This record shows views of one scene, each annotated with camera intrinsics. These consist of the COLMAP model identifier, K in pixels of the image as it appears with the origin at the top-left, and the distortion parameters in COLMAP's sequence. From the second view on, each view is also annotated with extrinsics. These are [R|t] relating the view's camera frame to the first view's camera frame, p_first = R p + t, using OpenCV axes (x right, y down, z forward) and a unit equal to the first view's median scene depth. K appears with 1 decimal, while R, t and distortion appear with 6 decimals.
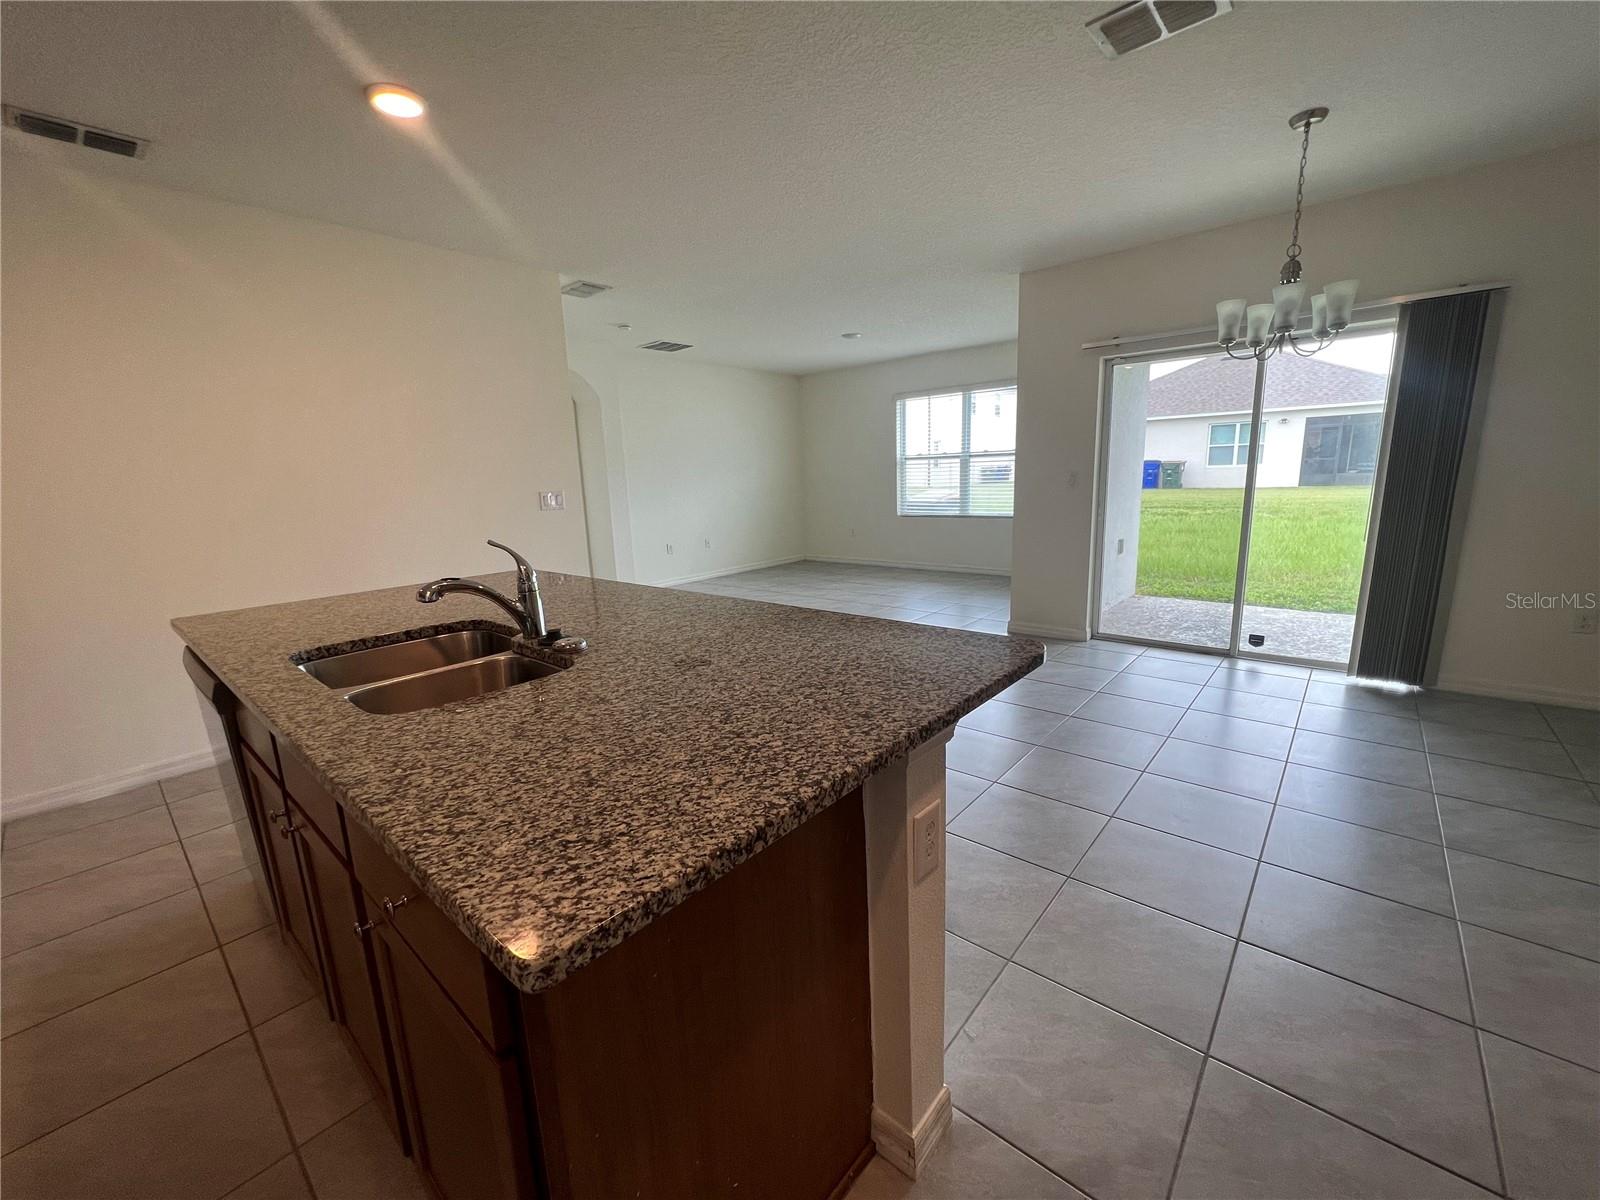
lens RADIAL K [[642.5, 0, 800.0], [0, 642.5, 600.0], [0, 0, 1]] dist [-0.002323, -0.000144]
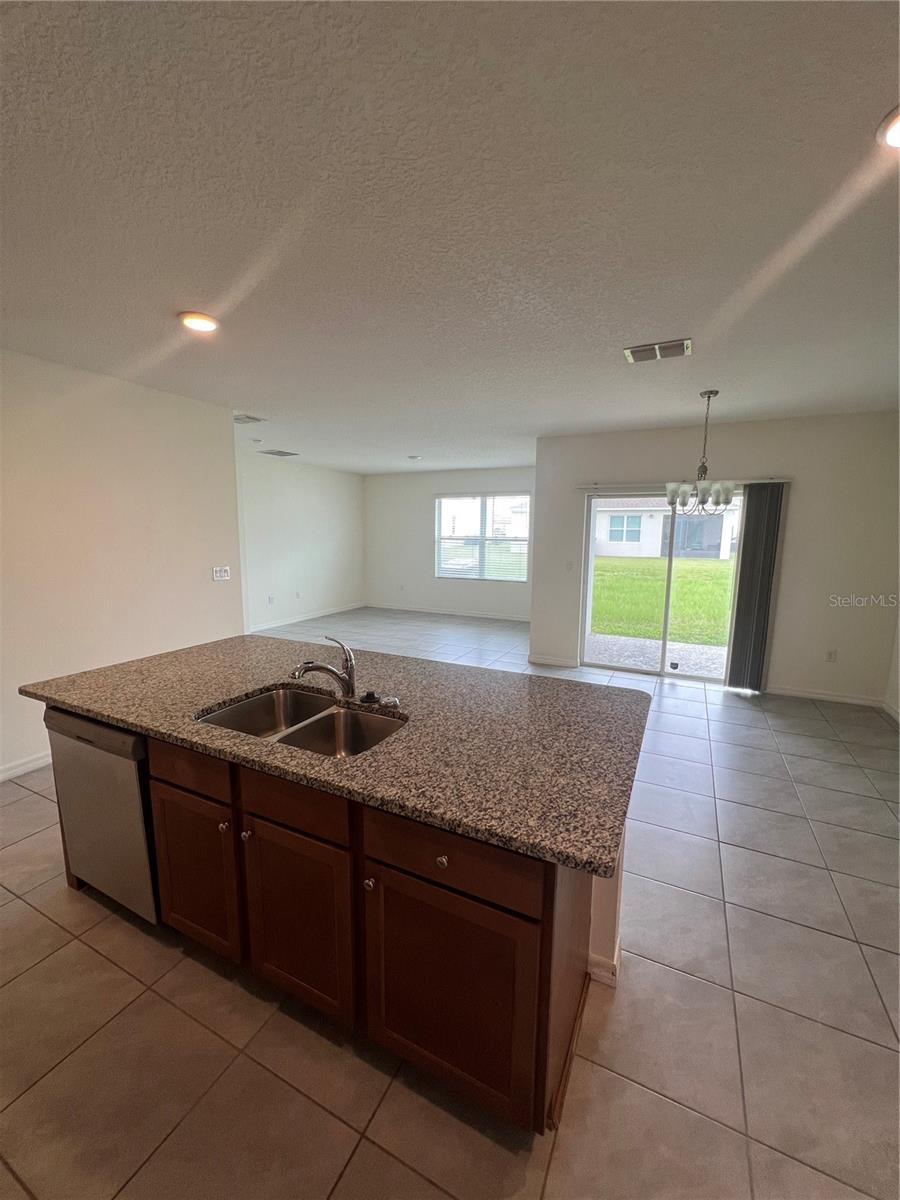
lens RADIAL K [[480.8, 0, 446.1], [0, 480.8, 598.1], [0, 0, 1]] dist [0.000285, 0.000084]
pose [[0.968117, 0.009634, 0.250314, -0.217393], [0.005106, 0.998294, -0.058170, -0.051010], [-0.250448, 0.057593, 0.966416, -0.098890]]
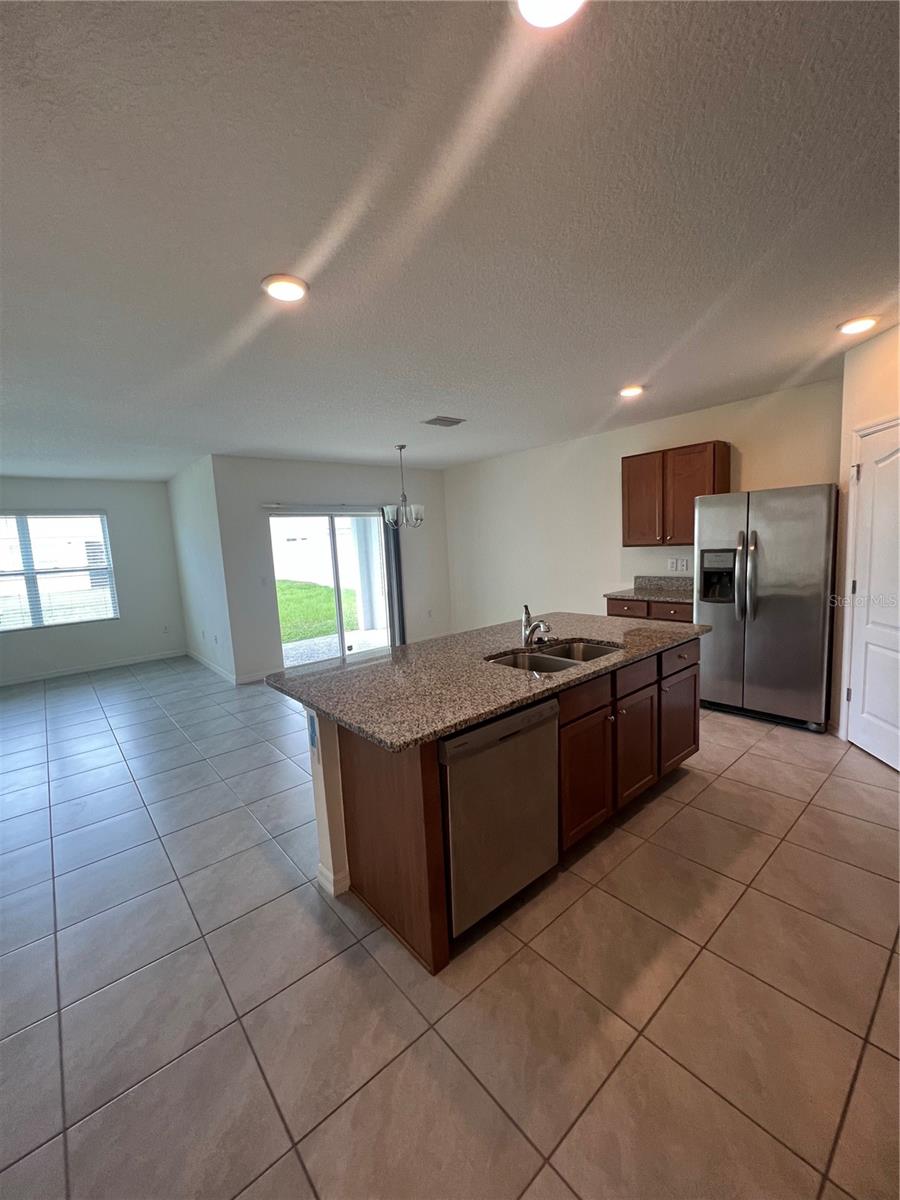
lens RADIAL K [[480.8, 0, 446.1], [0, 480.8, 598.1], [0, 0, 1]] dist [0.000285, 0.000084]
pose [[0.157195, -0.086159, 0.983802, -0.924871], [0.241590, 0.969274, 0.046285, -0.110739], [-0.957561, 0.230401, 0.173180, 0.417934]]
